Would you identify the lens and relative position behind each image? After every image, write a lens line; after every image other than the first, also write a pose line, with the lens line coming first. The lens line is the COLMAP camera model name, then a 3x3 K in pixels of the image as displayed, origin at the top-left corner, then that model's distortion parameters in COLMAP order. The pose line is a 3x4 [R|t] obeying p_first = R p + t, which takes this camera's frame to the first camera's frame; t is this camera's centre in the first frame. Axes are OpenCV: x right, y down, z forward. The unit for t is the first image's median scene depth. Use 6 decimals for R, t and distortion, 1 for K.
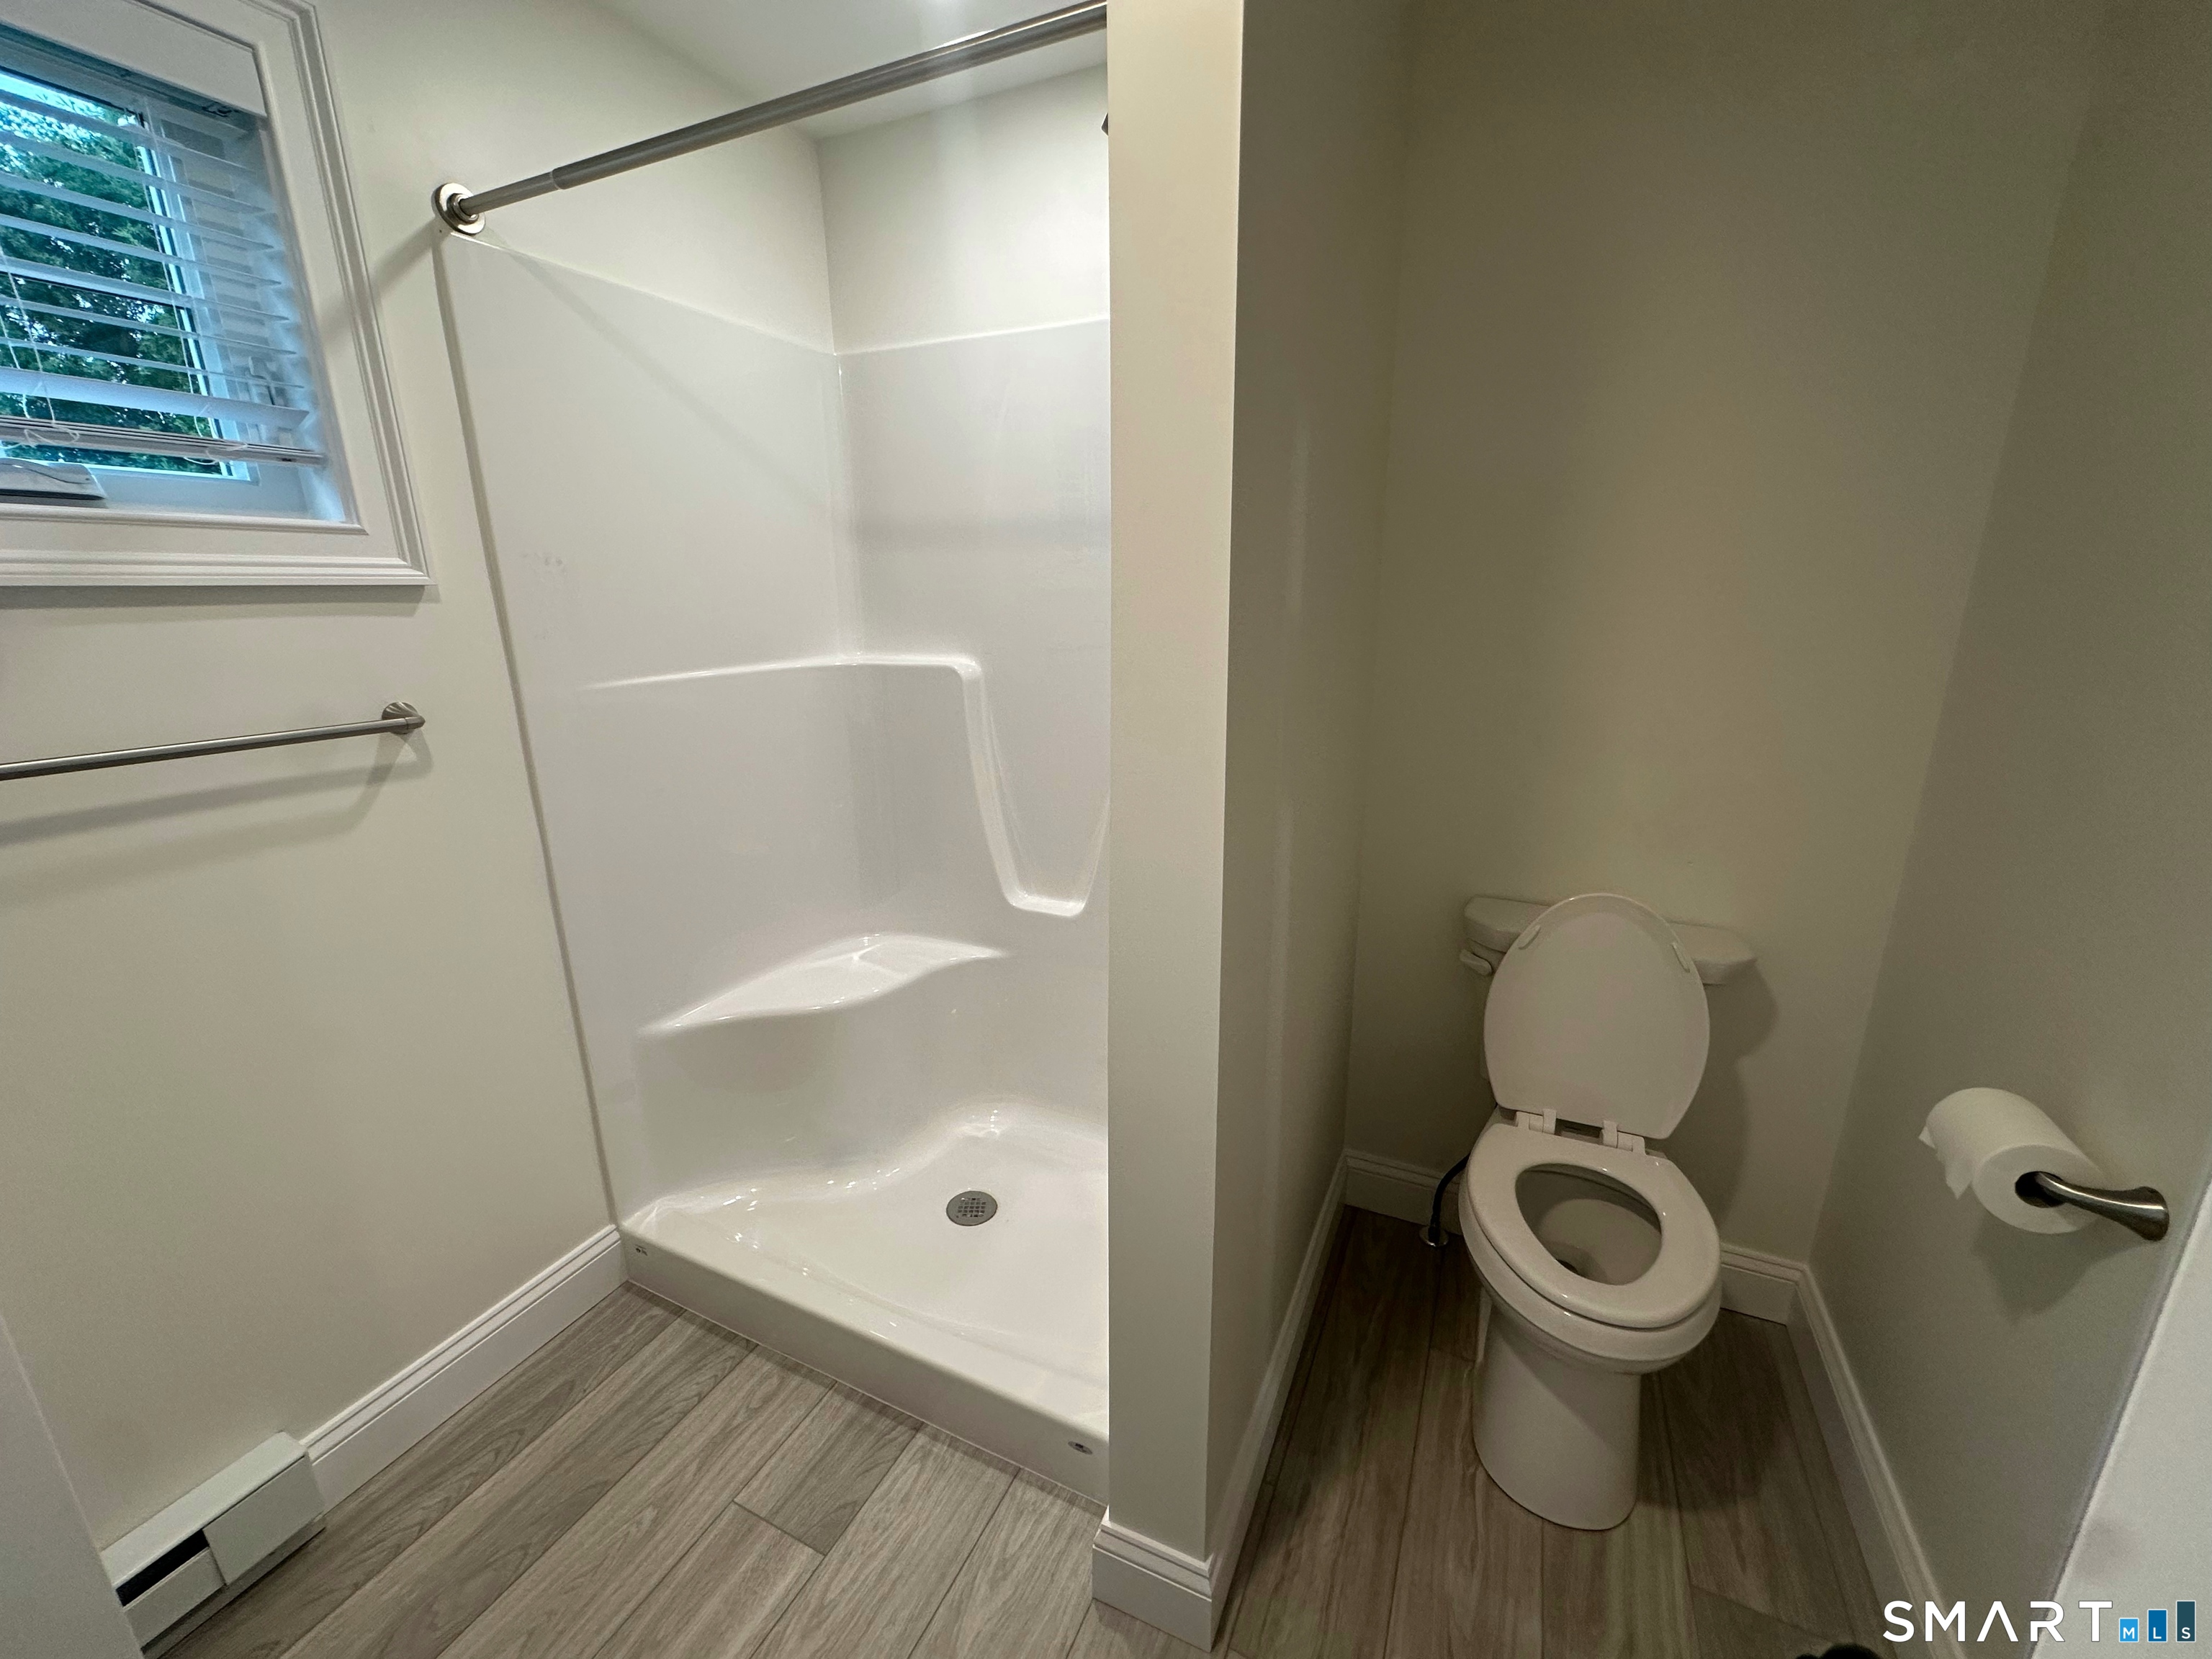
lens RADIAL K [[880.9, 0, 1105.6], [0, 880.9, 821.4], [0, 0, 1]] dist [-0.000442, -0.000650]
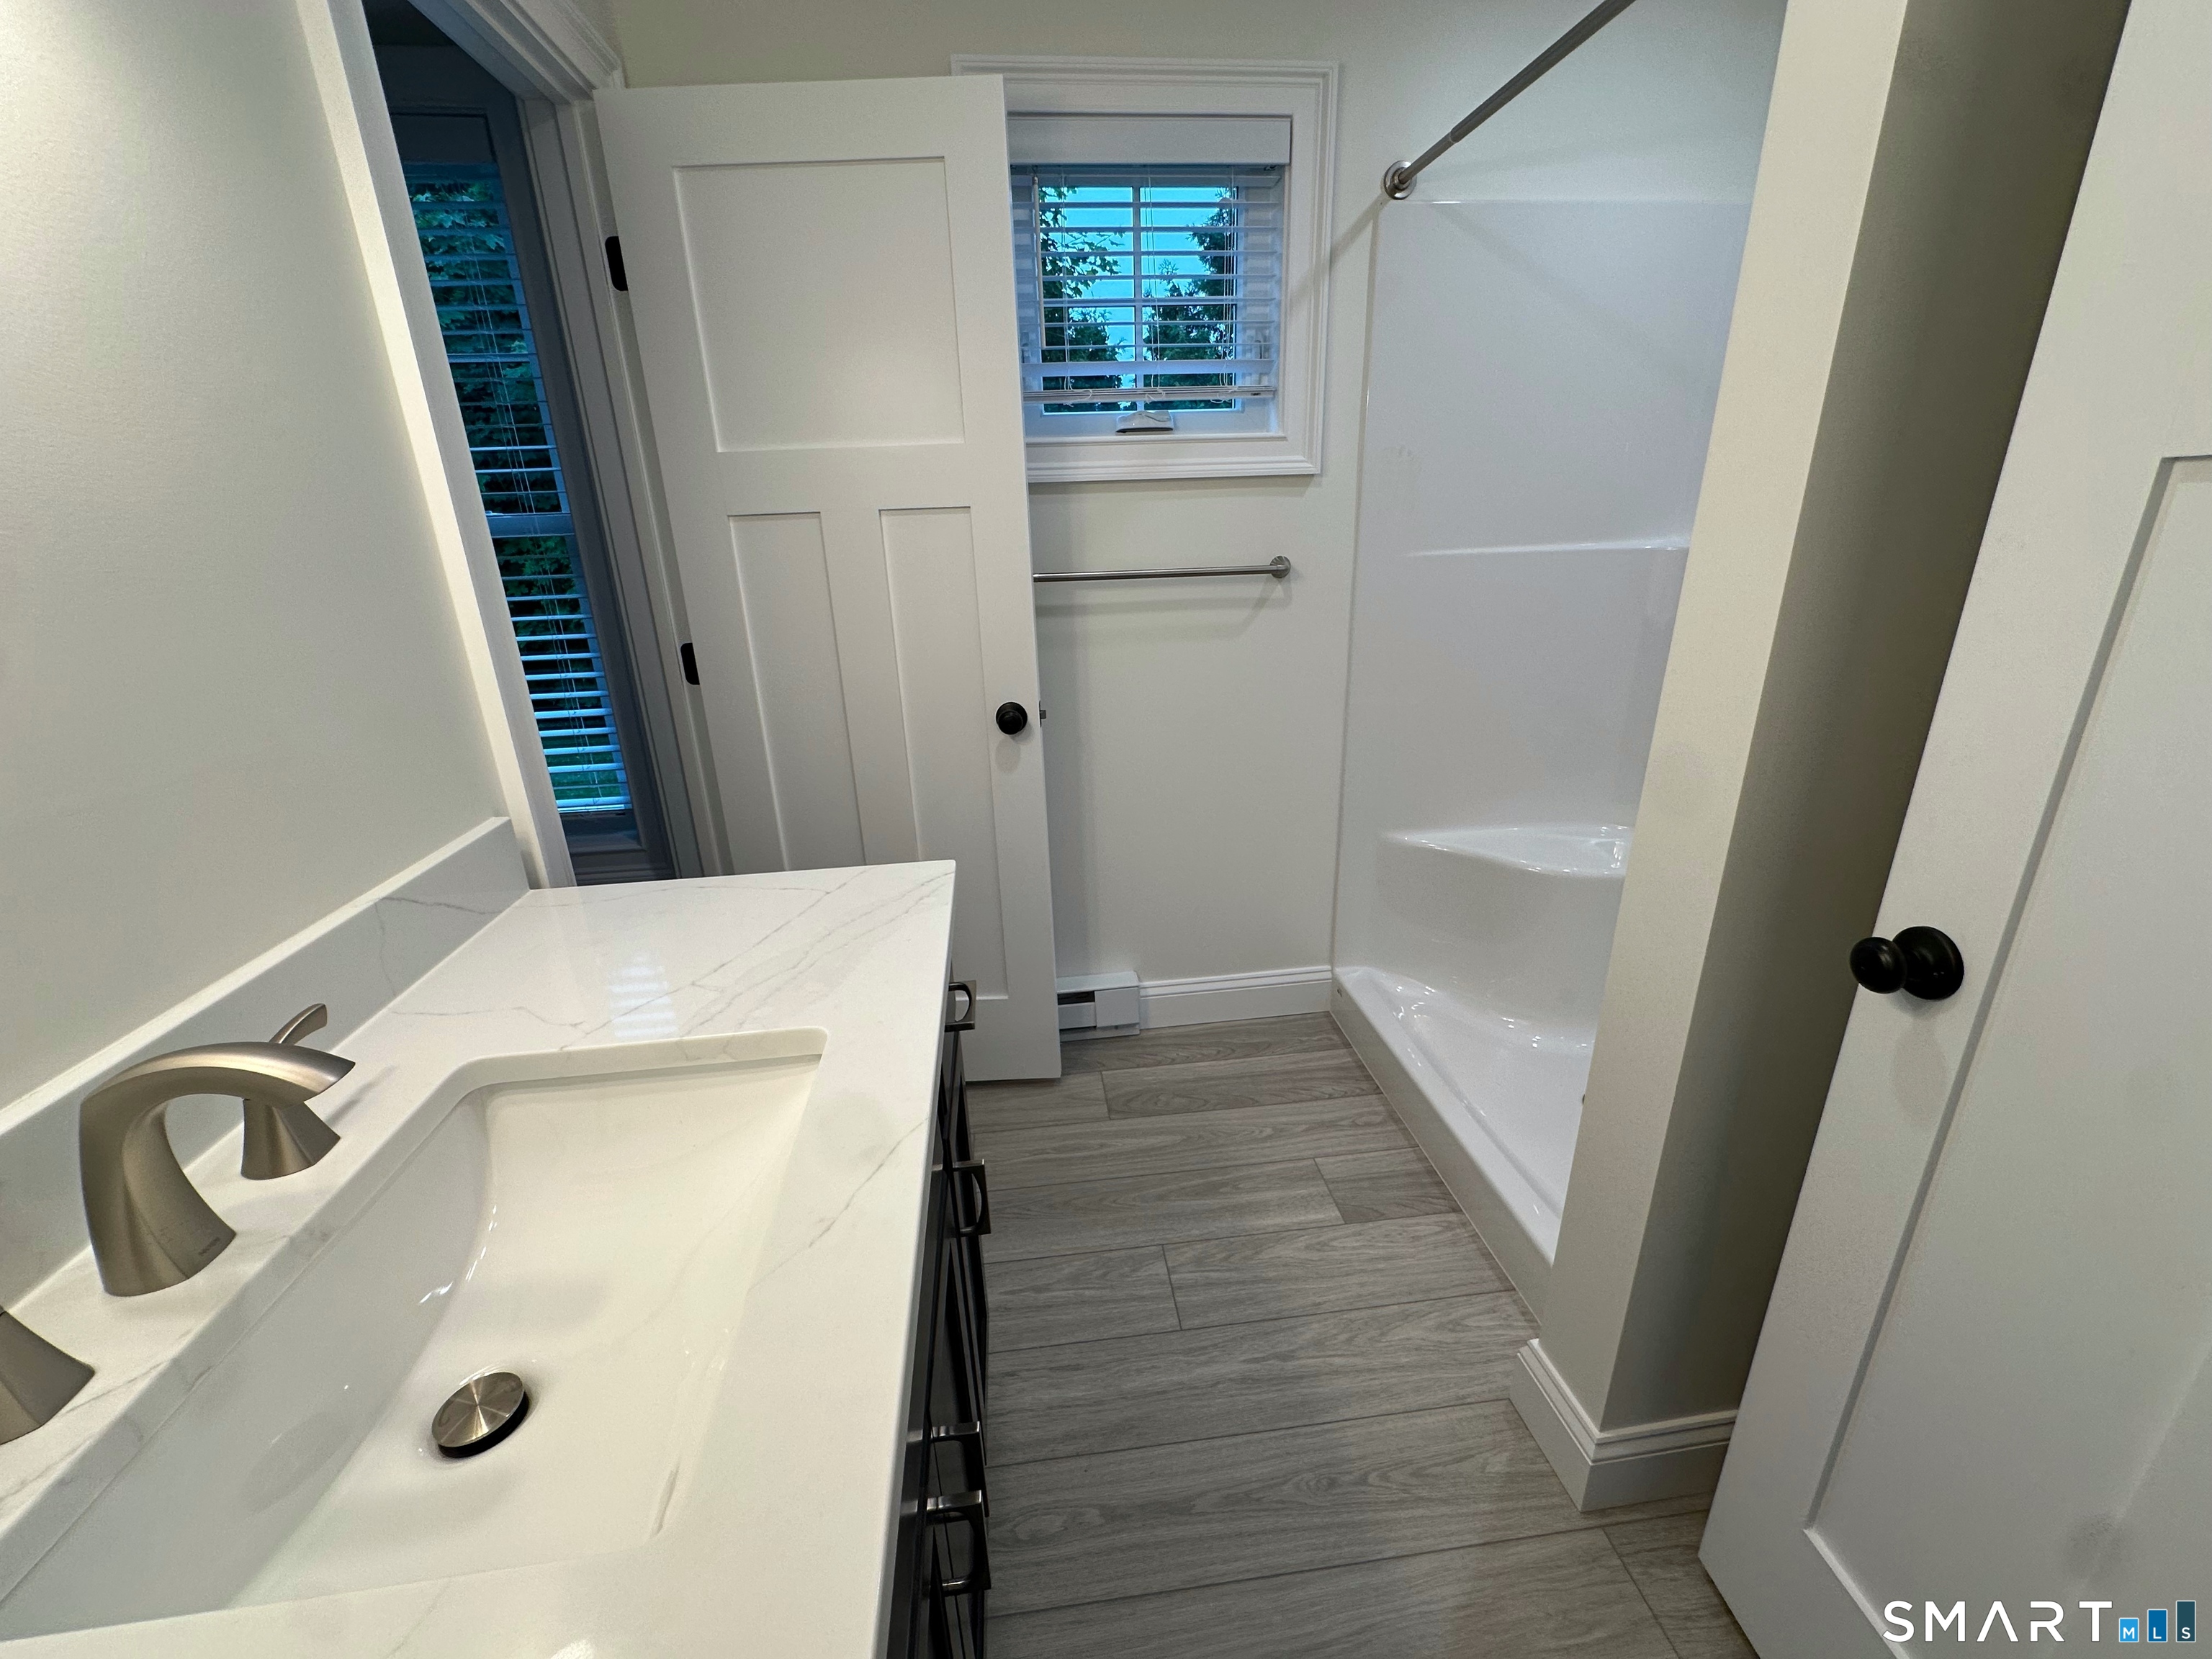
lens RADIAL K [[880.9, 0, 1089.8], [0, 880.9, 813.0], [0, 0, 1]] dist [-0.000442, -0.000650]
pose [[0.518128, 0.264088, -0.813511, 0.361544], [-0.192951, 0.962710, 0.189631, 0.064841], [0.833255, 0.058714, 0.549763, -0.069681]]
